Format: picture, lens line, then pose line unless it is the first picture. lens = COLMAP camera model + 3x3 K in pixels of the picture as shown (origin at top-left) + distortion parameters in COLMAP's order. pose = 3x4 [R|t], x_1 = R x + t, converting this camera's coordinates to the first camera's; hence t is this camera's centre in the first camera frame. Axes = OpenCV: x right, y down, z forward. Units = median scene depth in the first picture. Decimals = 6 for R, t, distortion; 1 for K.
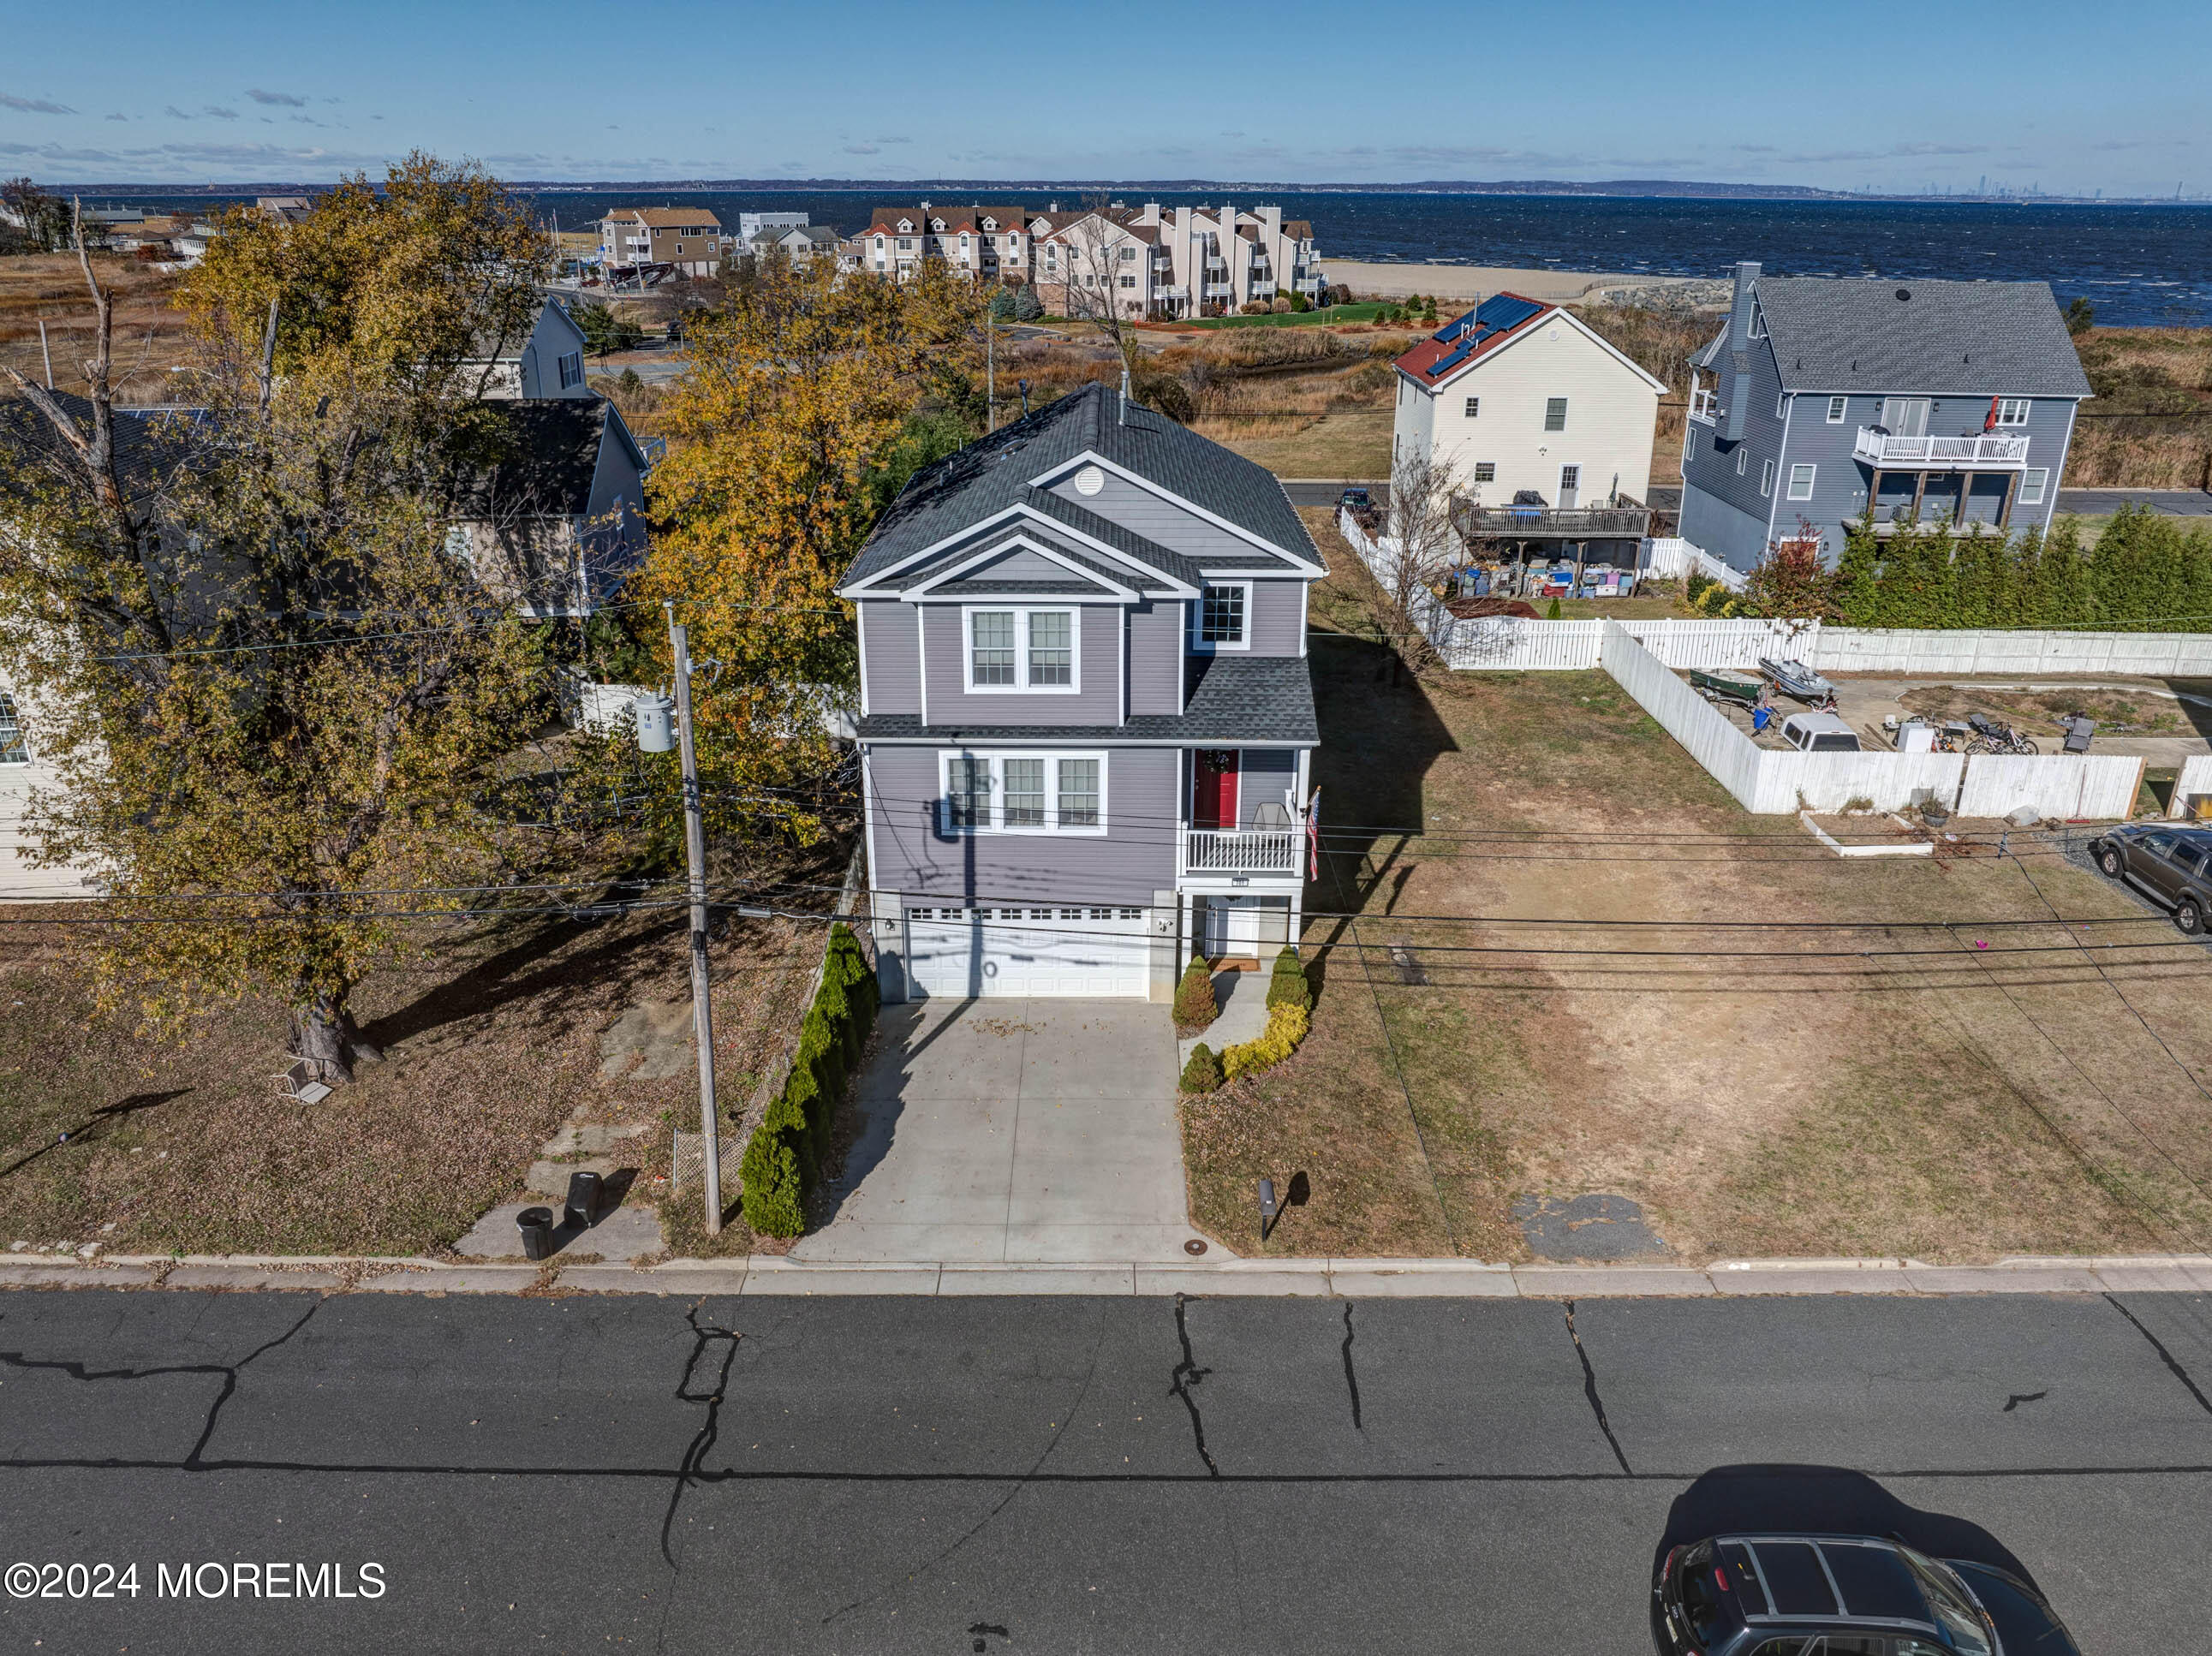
lens RADIAL K [[1556.3, 0, 1106.0], [0, 1556.3, 828.0], [0, 0, 1]] dist [-0.038983, 0.004877]
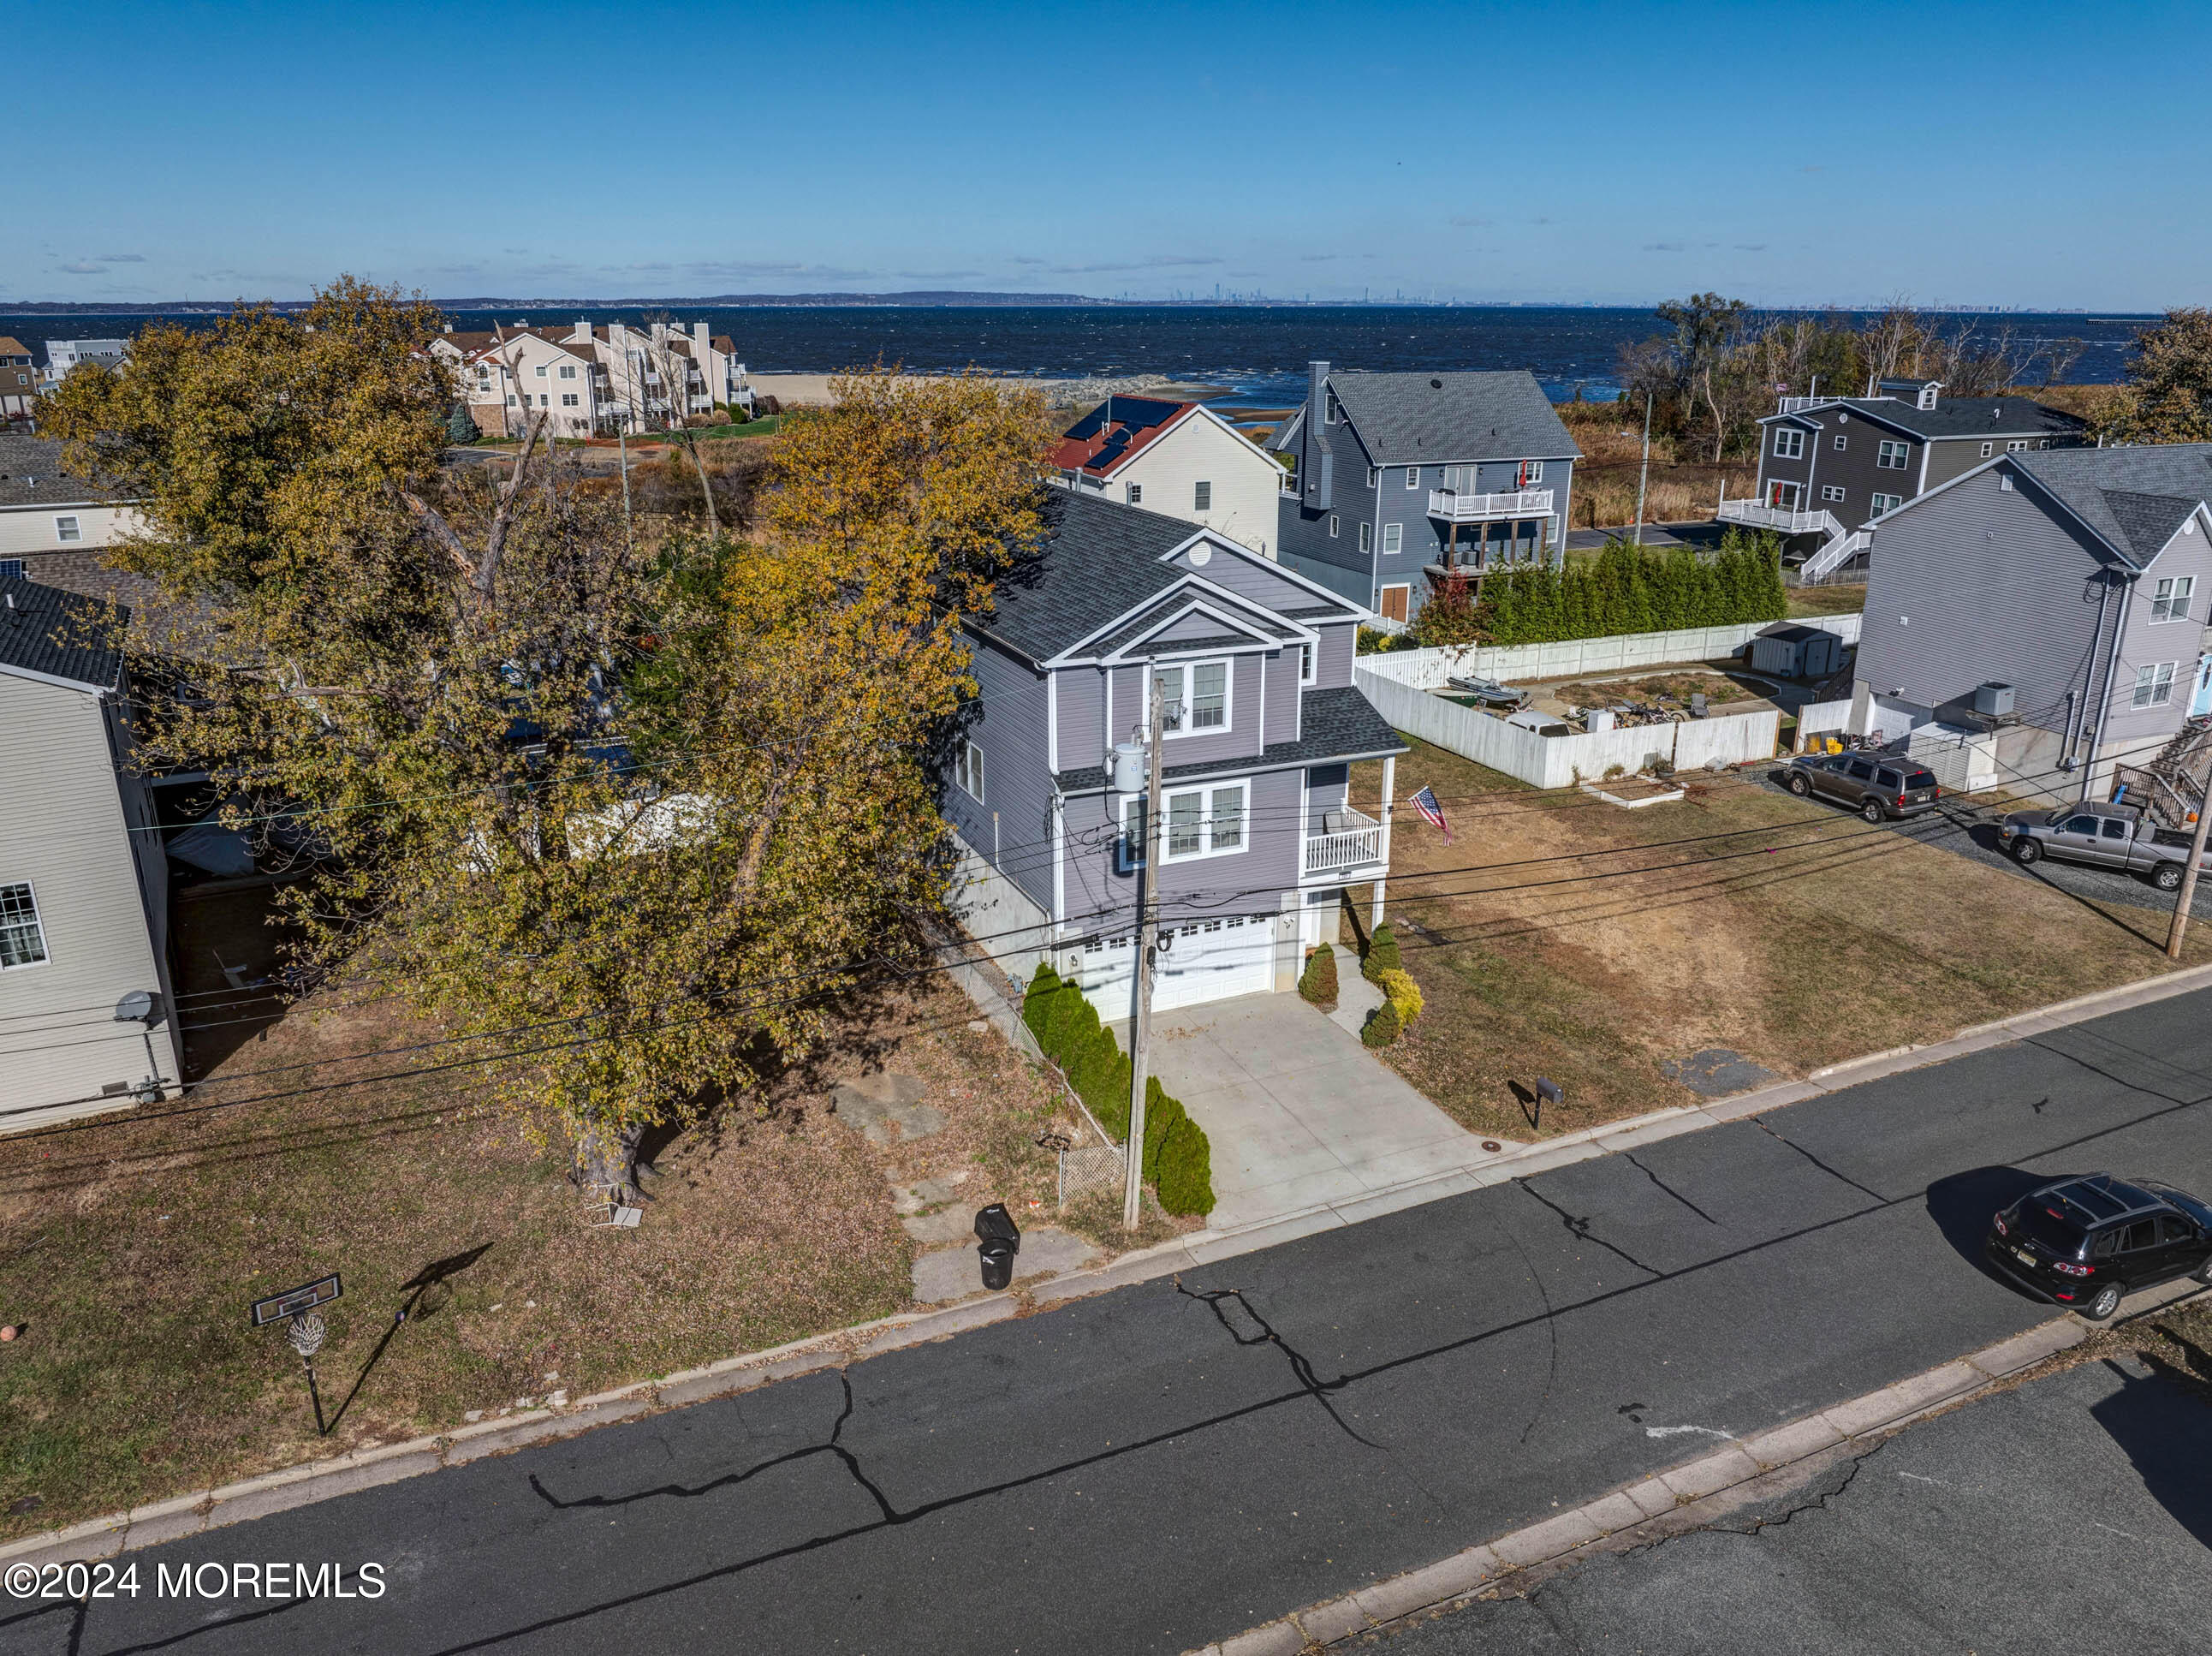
lens RADIAL K [[1556.6, 0, 1106.0], [0, 1556.6, 828.0], [0, 0, 1]] dist [-0.038983, 0.004877]
pose [[0.913191, -0.134382, 0.384739, -0.404508], [0.159055, 0.986722, -0.032880, 0.006631], [-0.375212, 0.091221, 0.922440, -0.030988]]
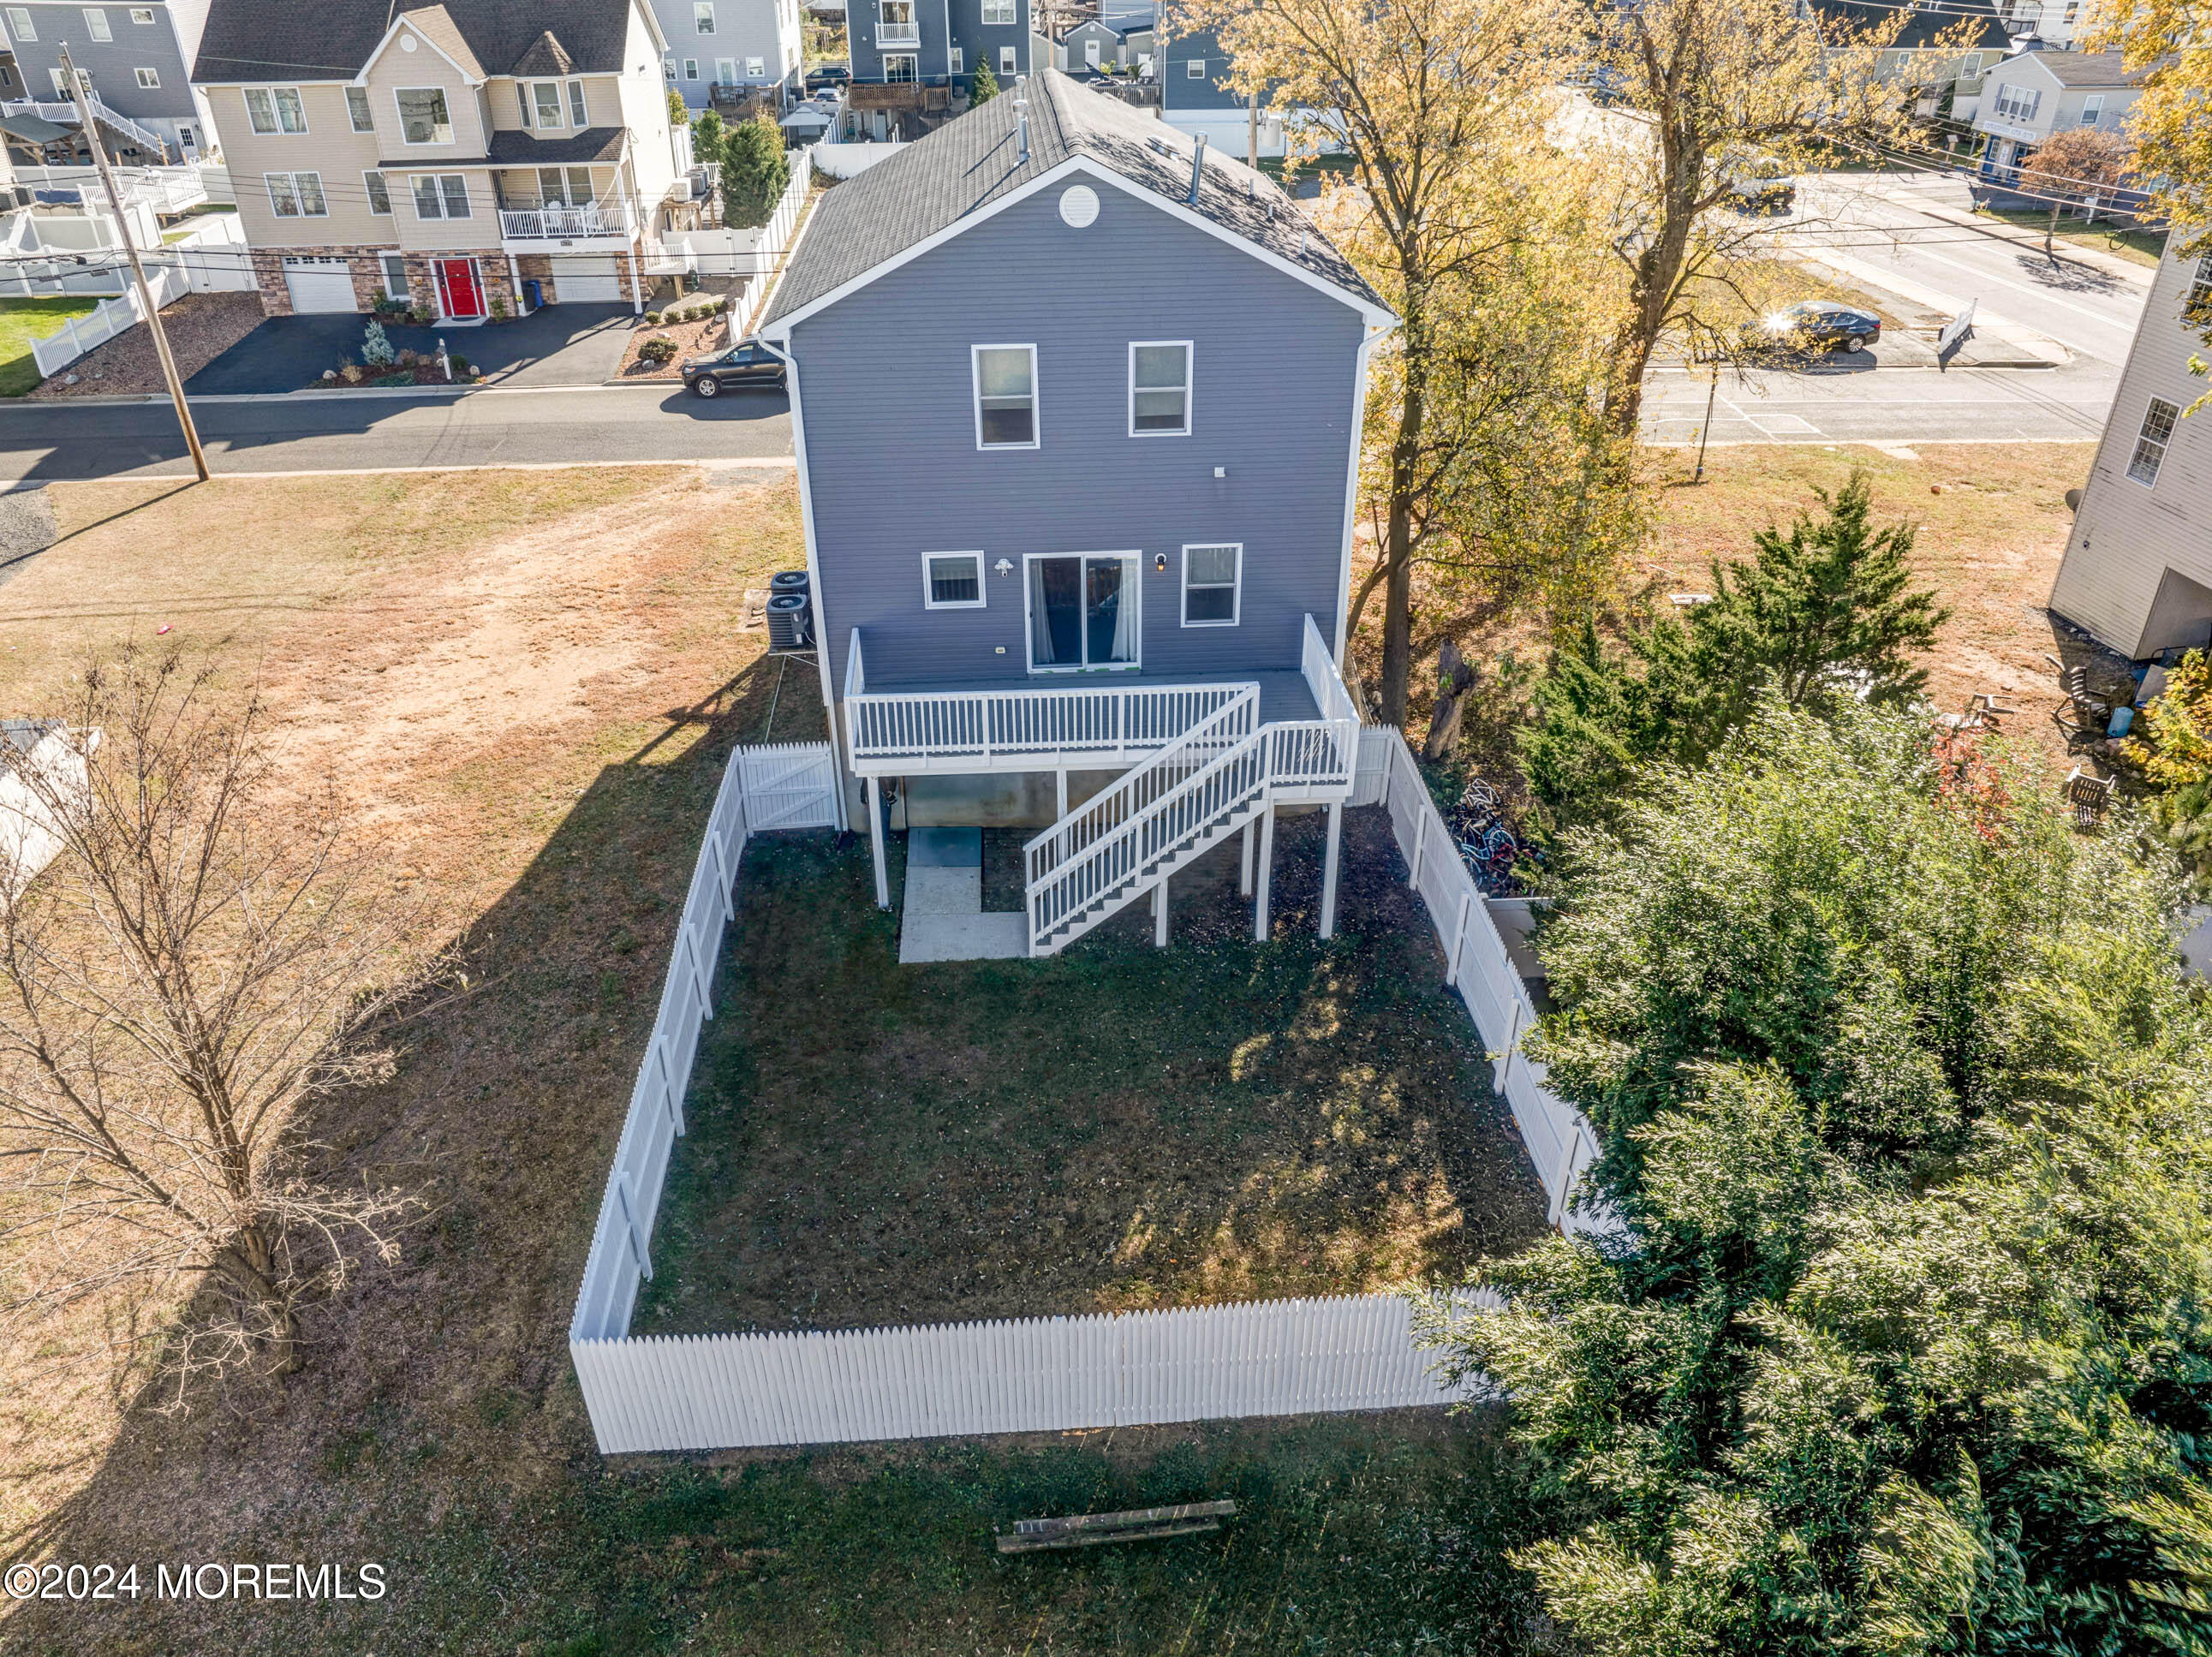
lens RADIAL K [[1556.4, 0, 1106.0], [0, 1556.4, 828.5], [0, 0, 1]] dist [-0.038983, 0.004877]
pose [[-0.997694, 0.038069, -0.056188, 0.015228], [-0.023589, 0.581758, 0.813020, -0.561879], [0.063638, 0.812470, -0.579519, 1.436472]]
